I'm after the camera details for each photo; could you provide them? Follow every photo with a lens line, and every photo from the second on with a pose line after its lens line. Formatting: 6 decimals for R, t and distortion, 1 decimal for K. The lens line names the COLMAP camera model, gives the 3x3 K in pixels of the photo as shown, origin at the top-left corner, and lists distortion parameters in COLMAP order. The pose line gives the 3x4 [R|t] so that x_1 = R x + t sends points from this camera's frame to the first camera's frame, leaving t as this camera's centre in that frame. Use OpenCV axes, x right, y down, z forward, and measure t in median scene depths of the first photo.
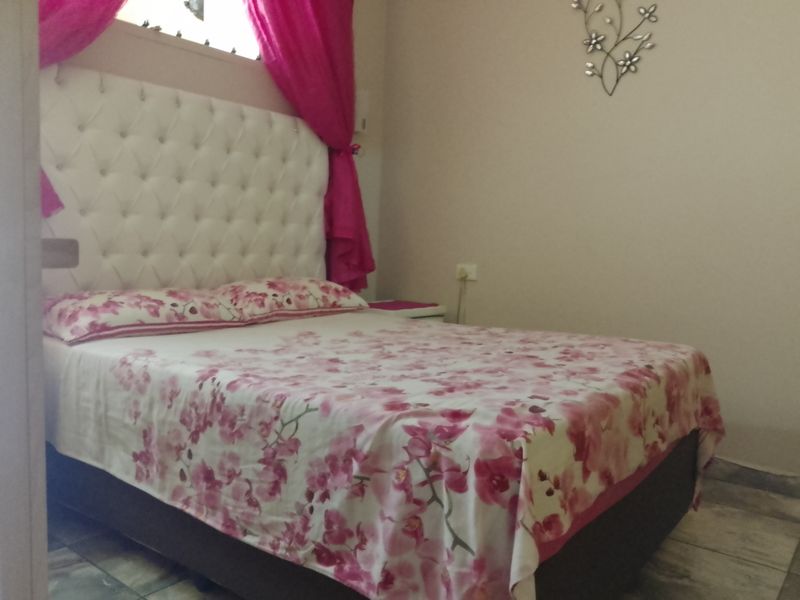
lens RADIAL K [[644.8, 0, 400.4], [0, 644.8, 296.8], [0, 0, 1]] dist [0.006435, -0.021062]
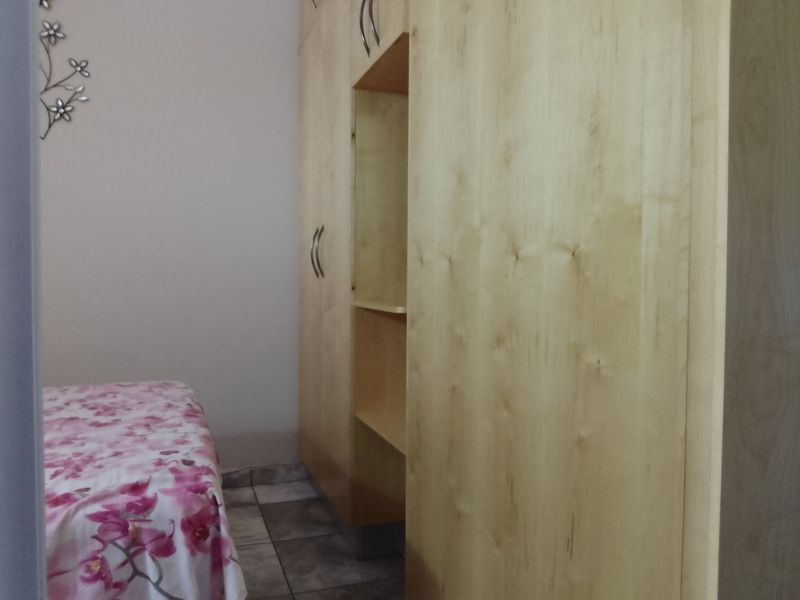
lens RADIAL K [[644.8, 0, 397.8], [0, 644.8, 303.3], [0, 0, 1]] dist [0.006435, -0.021062]
pose [[0.561771, -0.067984, 0.824495, -0.518121], [0.089565, 0.995758, 0.021080, -0.097781], [-0.822431, 0.062004, 0.565476, 0.050529]]
